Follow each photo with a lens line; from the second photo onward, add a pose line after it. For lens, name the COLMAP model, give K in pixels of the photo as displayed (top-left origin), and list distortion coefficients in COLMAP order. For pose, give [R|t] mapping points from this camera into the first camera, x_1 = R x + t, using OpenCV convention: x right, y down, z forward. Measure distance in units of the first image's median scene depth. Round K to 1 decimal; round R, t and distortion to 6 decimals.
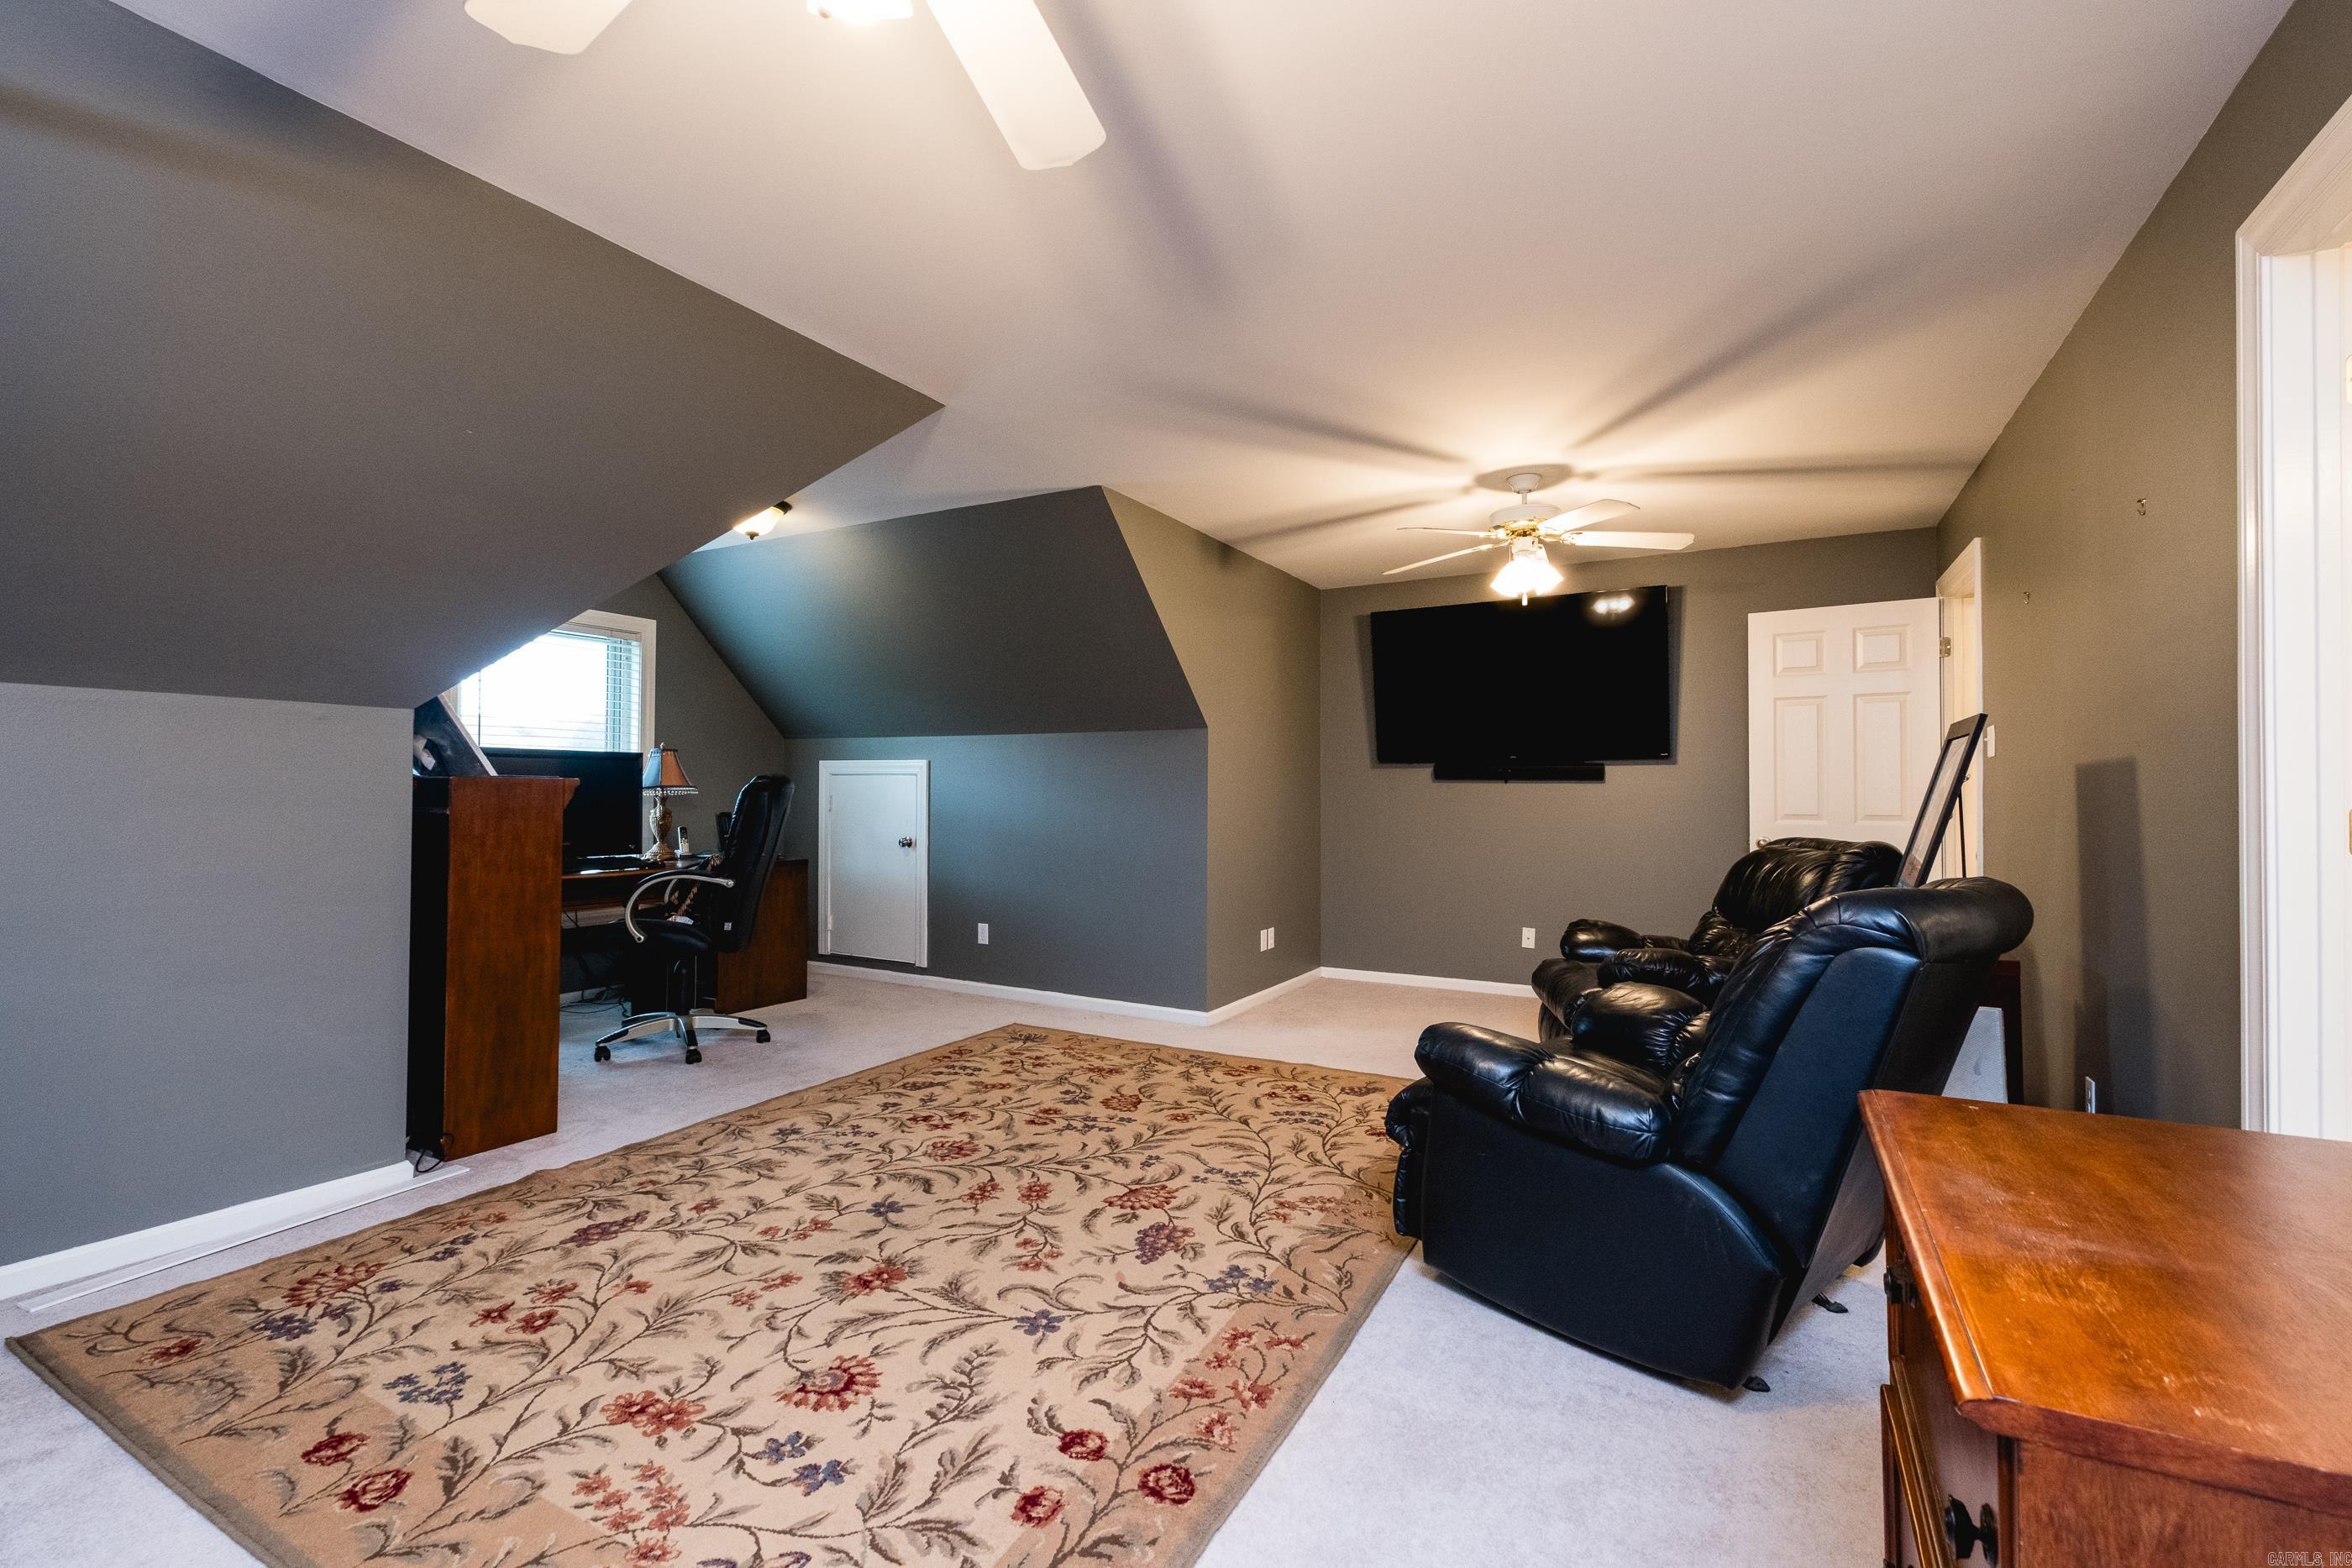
lens RADIAL K [[1010.9, 0, 1183.1], [0, 1010.9, 793.8], [0, 0, 1]] dist [0.000643, -0.003809]
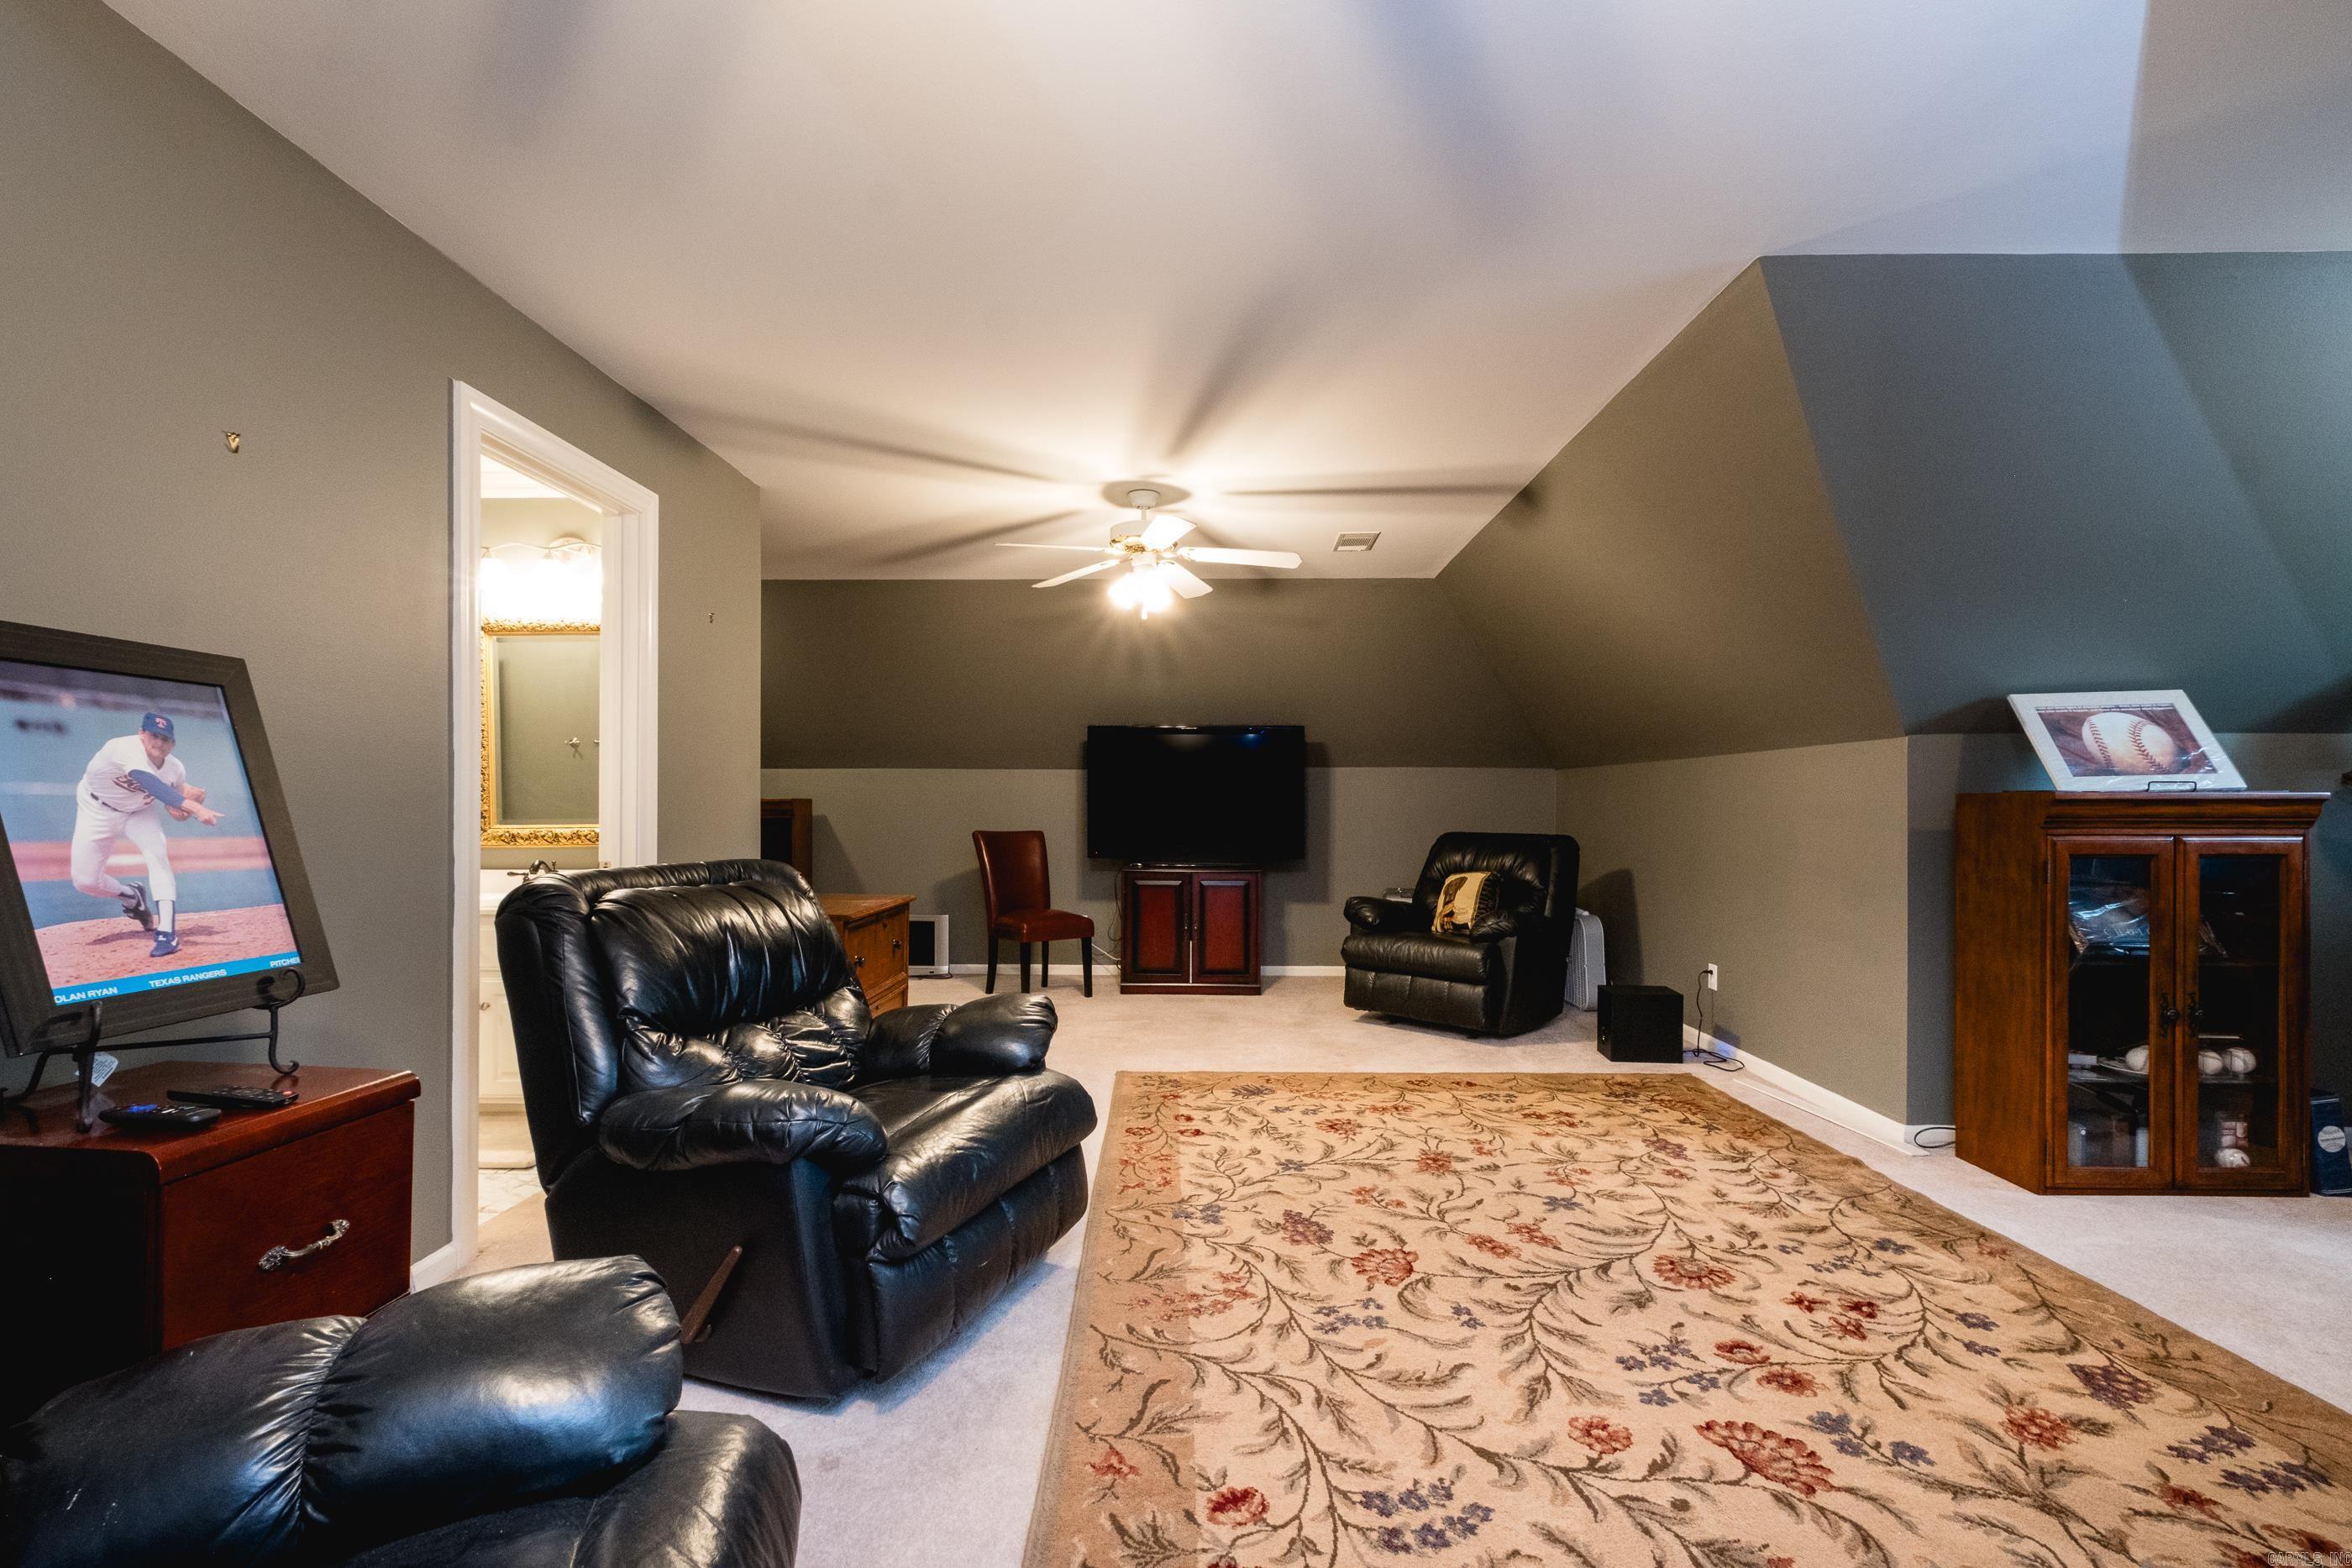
lens RADIAL K [[1010.9, 0, 1183.1], [0, 1010.9, 793.8], [0, 0, 1]] dist [0.000643, -0.003809]
pose [[-0.876686, -0.014564, -0.480843, 0.511445], [-0.007309, 0.999829, -0.016958, 0.009168], [0.481008, -0.011352, -0.876643, 1.597668]]
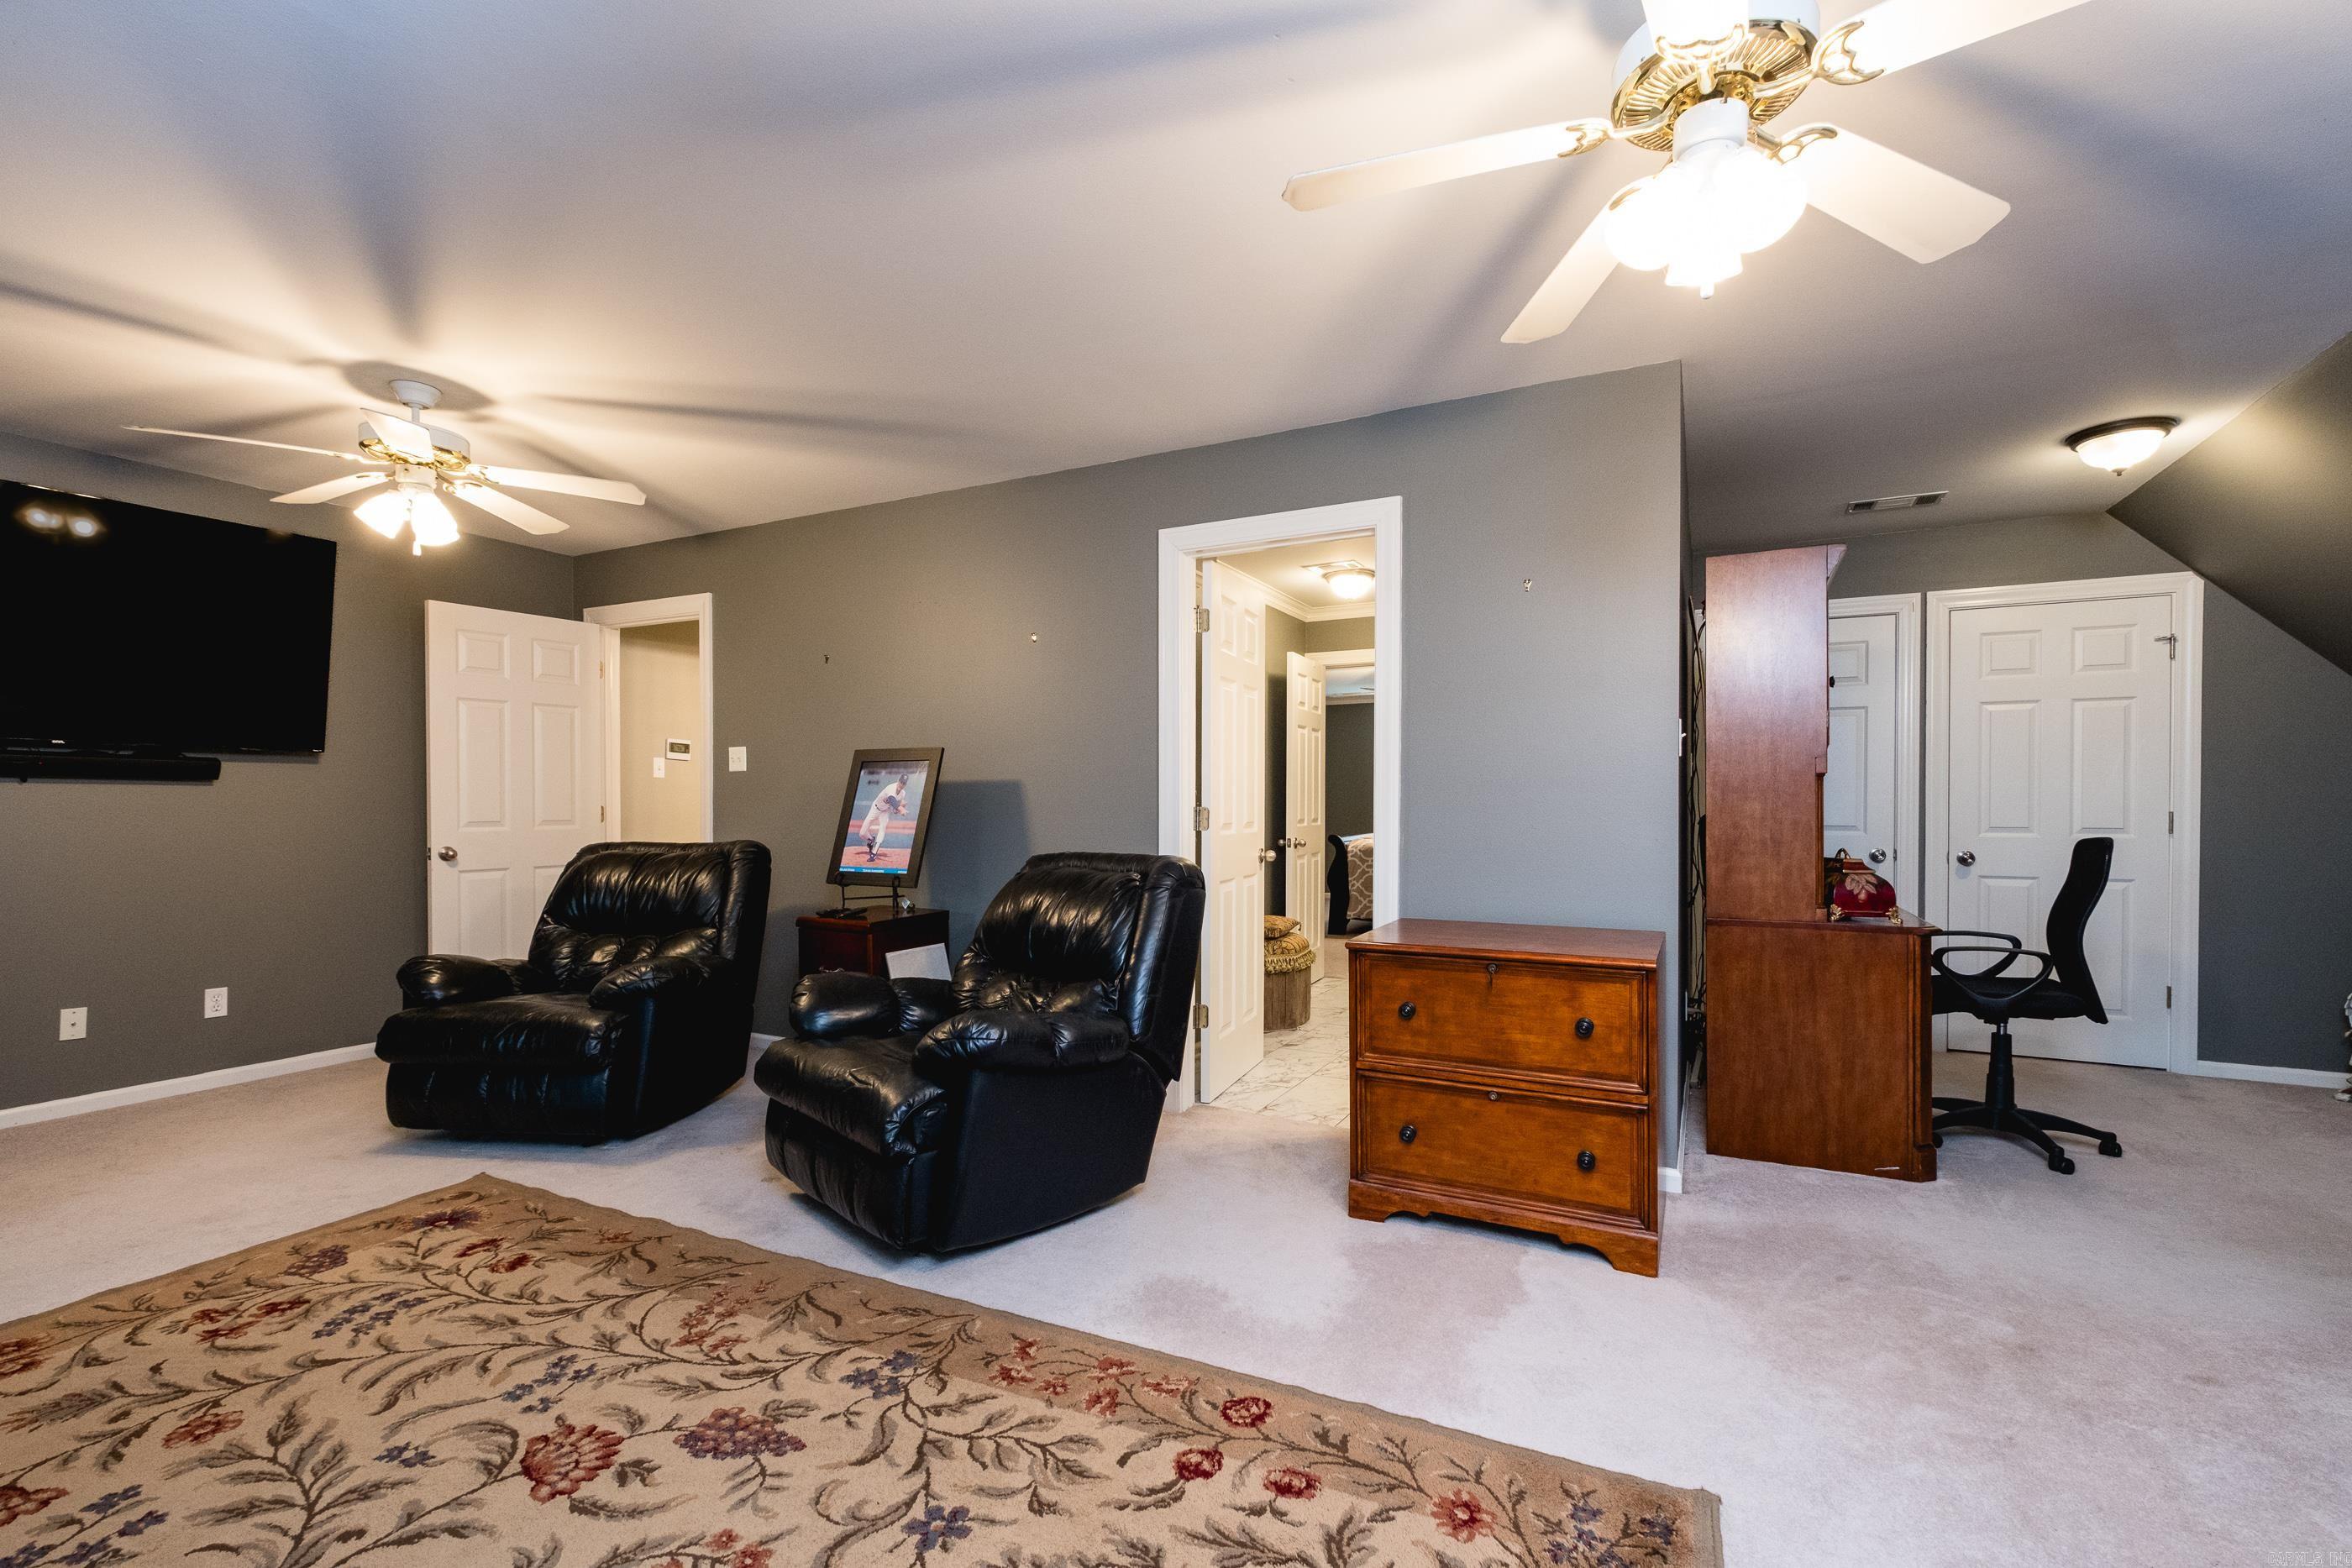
lens RADIAL K [[1028.7, 0, 1176.2], [0, 1028.7, 814.5], [0, 0, 1]] dist [-0.003154, -0.000663]
pose [[-0.037020, -0.015018, 0.999202, -0.637816], [-0.001966, 0.999886, 0.014955, -0.002817], [-0.999313, -0.001411, -0.037045, 0.619550]]
